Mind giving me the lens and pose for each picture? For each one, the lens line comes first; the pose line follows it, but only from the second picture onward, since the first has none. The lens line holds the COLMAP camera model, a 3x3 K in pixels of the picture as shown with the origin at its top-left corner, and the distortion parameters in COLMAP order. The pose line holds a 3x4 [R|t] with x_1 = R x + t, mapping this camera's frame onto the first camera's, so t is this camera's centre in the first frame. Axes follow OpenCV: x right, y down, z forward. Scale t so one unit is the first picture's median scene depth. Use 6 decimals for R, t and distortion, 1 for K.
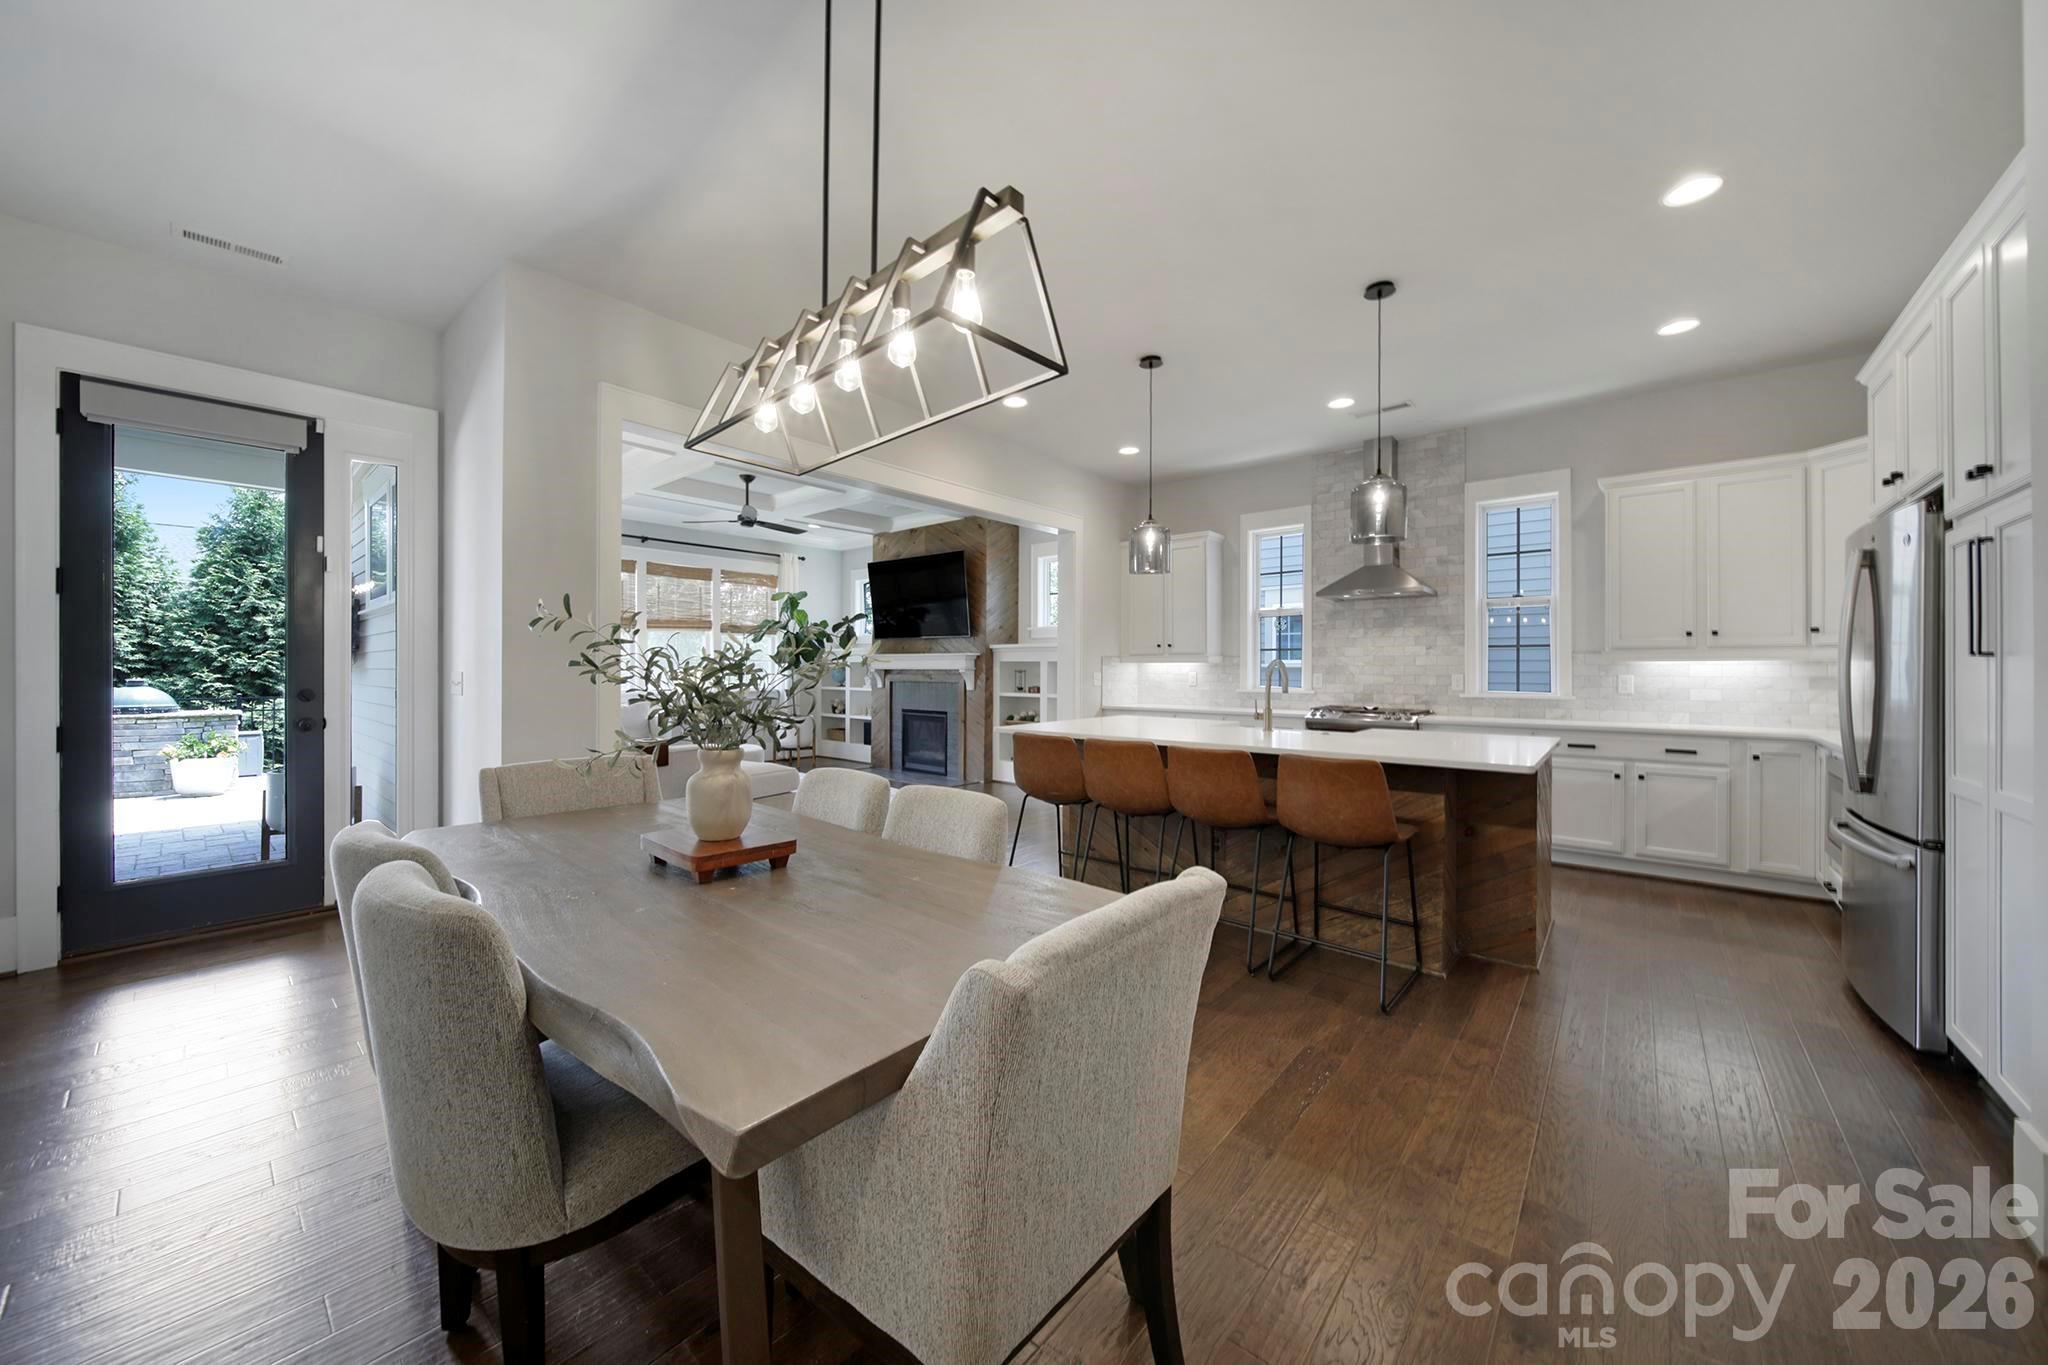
lens RADIAL K [[724.1, 0, 1019.5], [0, 724.1, 668.8], [0, 0, 1]] dist [-0.003463, -0.000174]
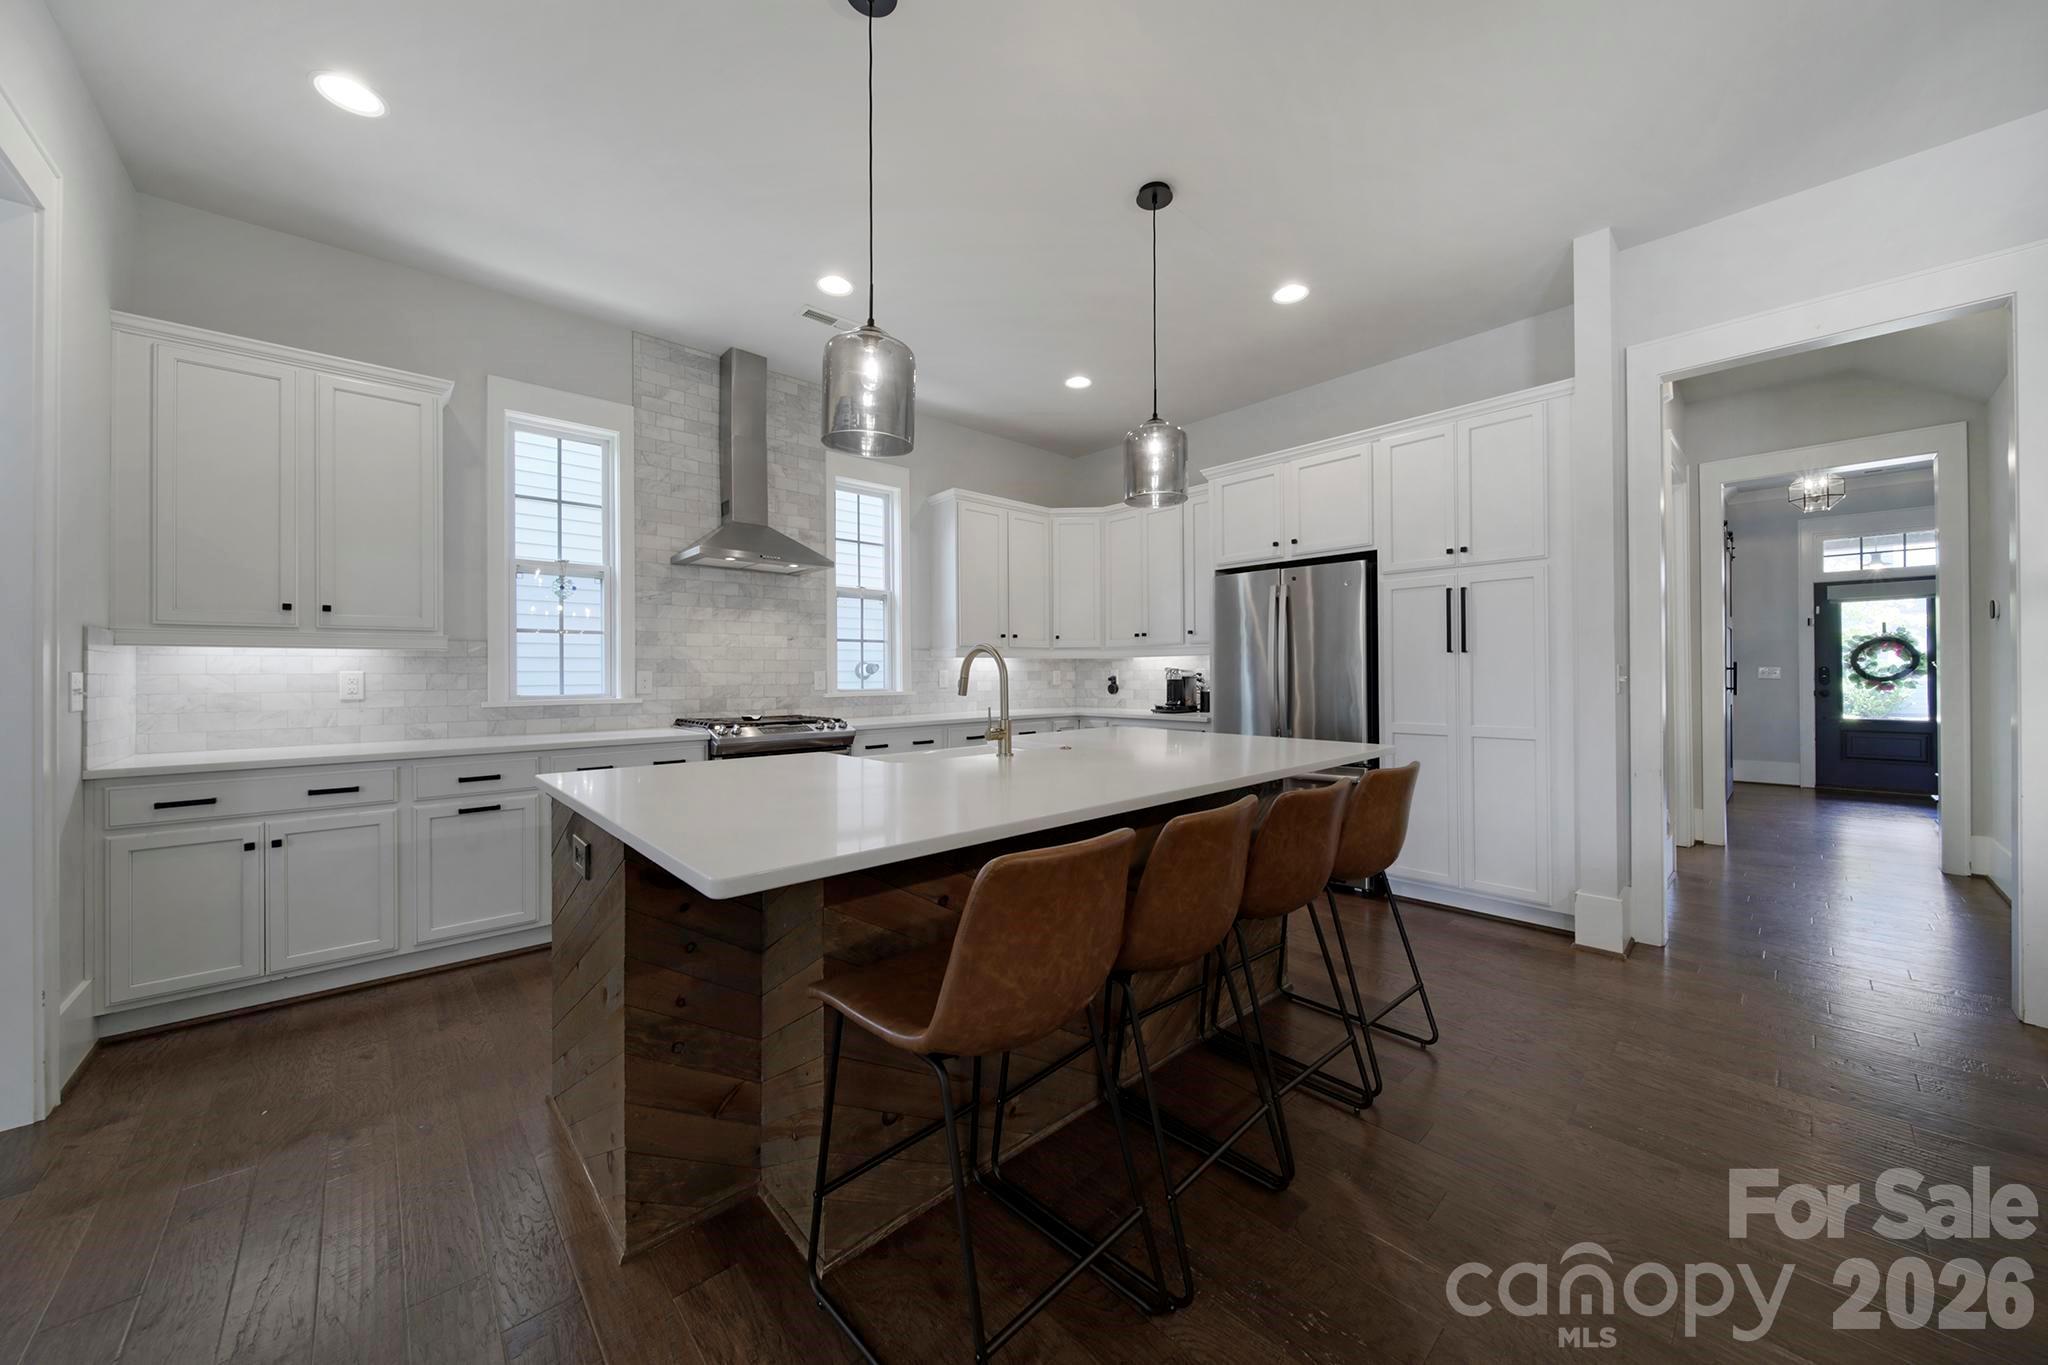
lens RADIAL K [[714.2, 0, 1020.5], [0, 714.2, 668.7], [0, 0, 1]] dist [-0.002328, -0.000179]
pose [[0.123063, 0.001637, 0.992398, -0.137684], [0.004723, 0.999986, -0.002235, 0.005325], [-0.992388, 0.004962, 0.123054, 0.452241]]
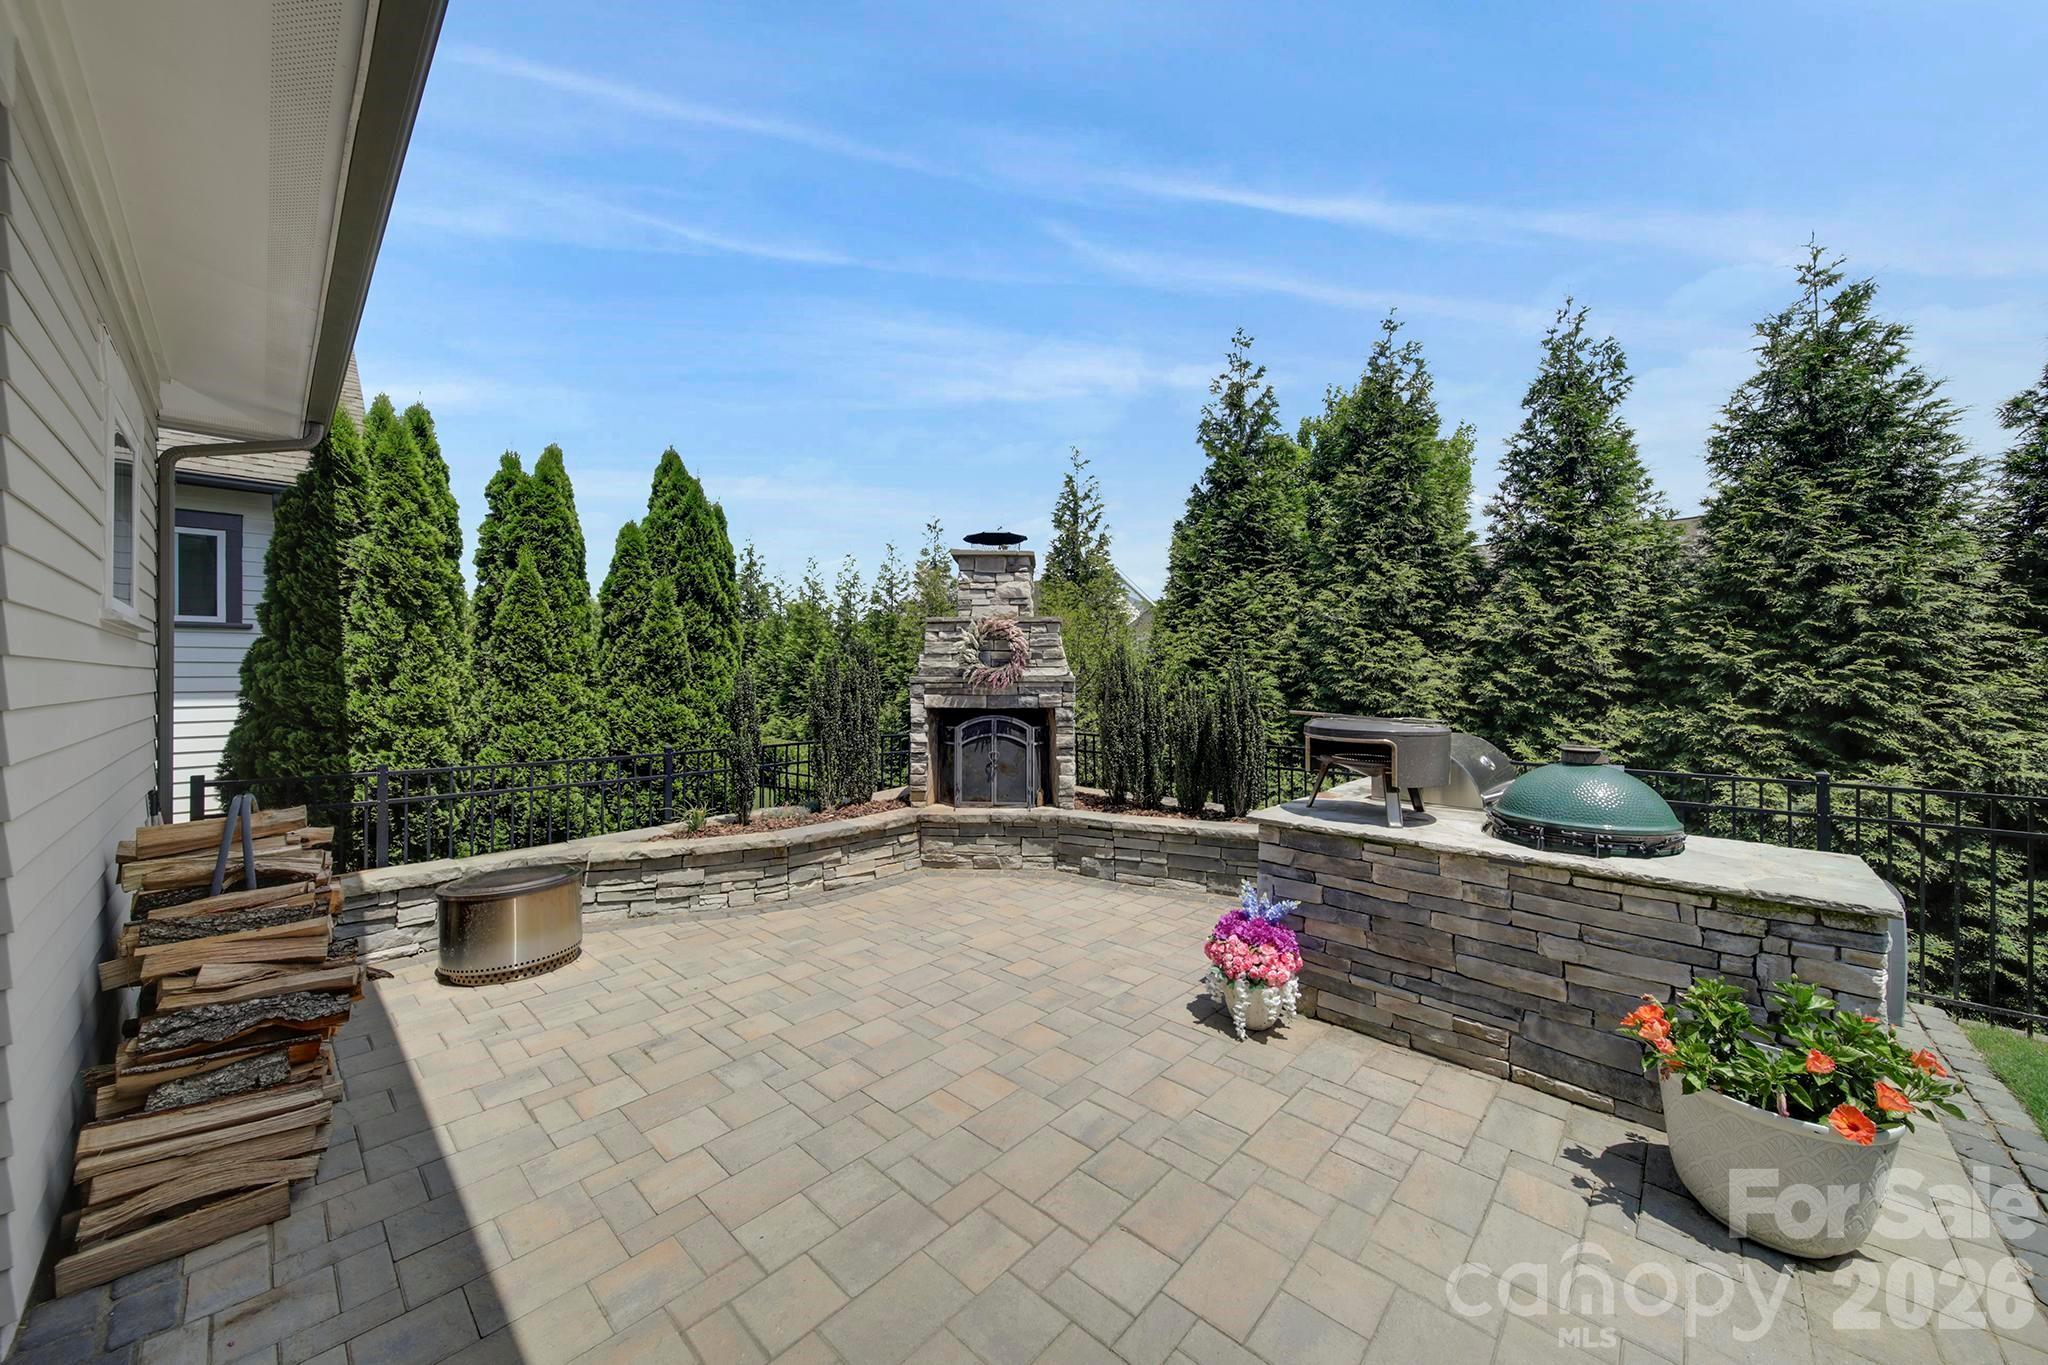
lens RADIAL K [[714.2, 0, 1020.5], [0, 714.2, 668.7], [0, 0, 1]] dist [-0.002328, -0.000179]
pose [[-0.040722, -0.008341, -0.999136, -0.877199], [0.004937, 0.999951, -0.008549, -0.026171], [0.999158, -0.005281, -0.040679, 0.751913]]
